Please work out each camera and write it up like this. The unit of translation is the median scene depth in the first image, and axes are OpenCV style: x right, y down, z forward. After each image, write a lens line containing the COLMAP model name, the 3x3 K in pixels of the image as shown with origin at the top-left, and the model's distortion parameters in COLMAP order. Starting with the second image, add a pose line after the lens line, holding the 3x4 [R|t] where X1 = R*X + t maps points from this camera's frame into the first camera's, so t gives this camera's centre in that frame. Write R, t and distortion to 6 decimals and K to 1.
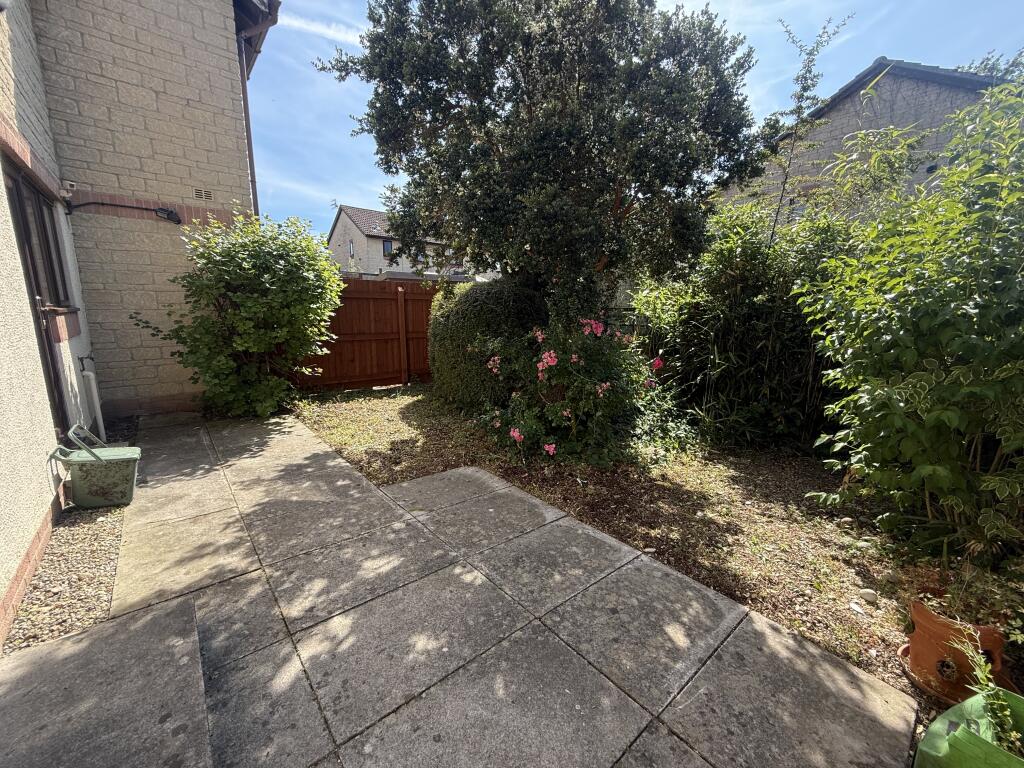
lens RADIAL K [[409.2, 0, 512.0], [0, 409.2, 384.2], [0, 0, 1]] dist [-0.001319, -0.000114]
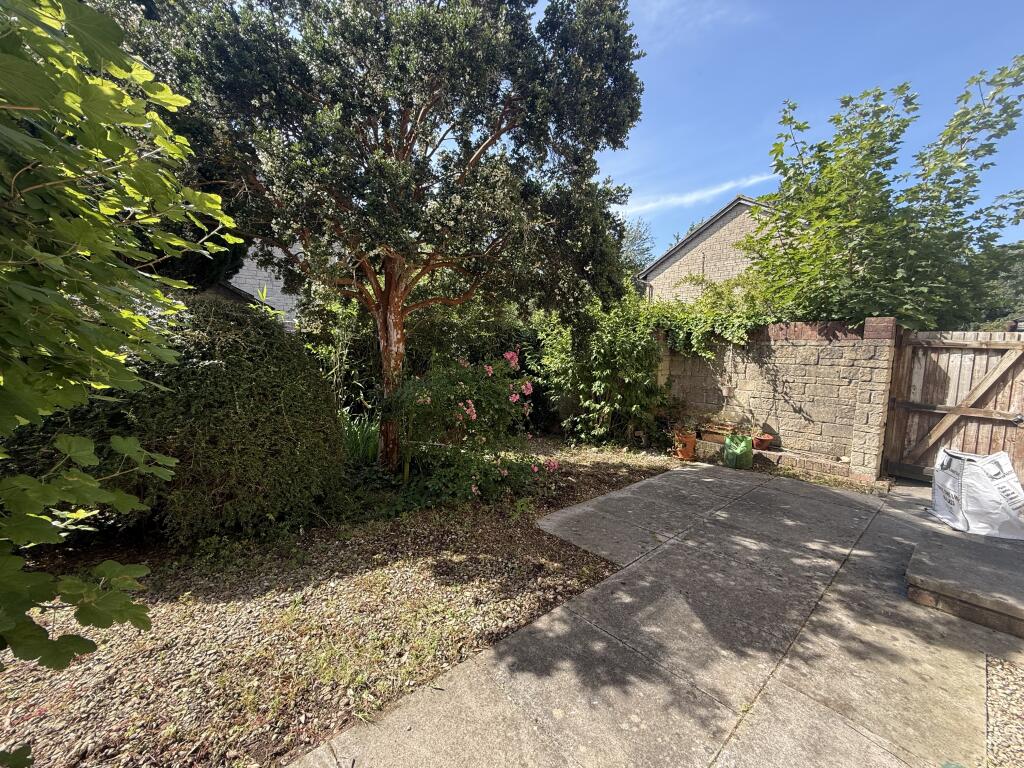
lens RADIAL K [[409.2, 0, 511.7], [0, 409.2, 385.1], [0, 0, 1]] dist [-0.001319, -0.000114]
pose [[-0.005740, -0.115260, 0.993319, -1.192635], [0.172968, 0.978248, 0.114511, -0.247415], [-0.984911, 0.172469, 0.014321, 1.265878]]
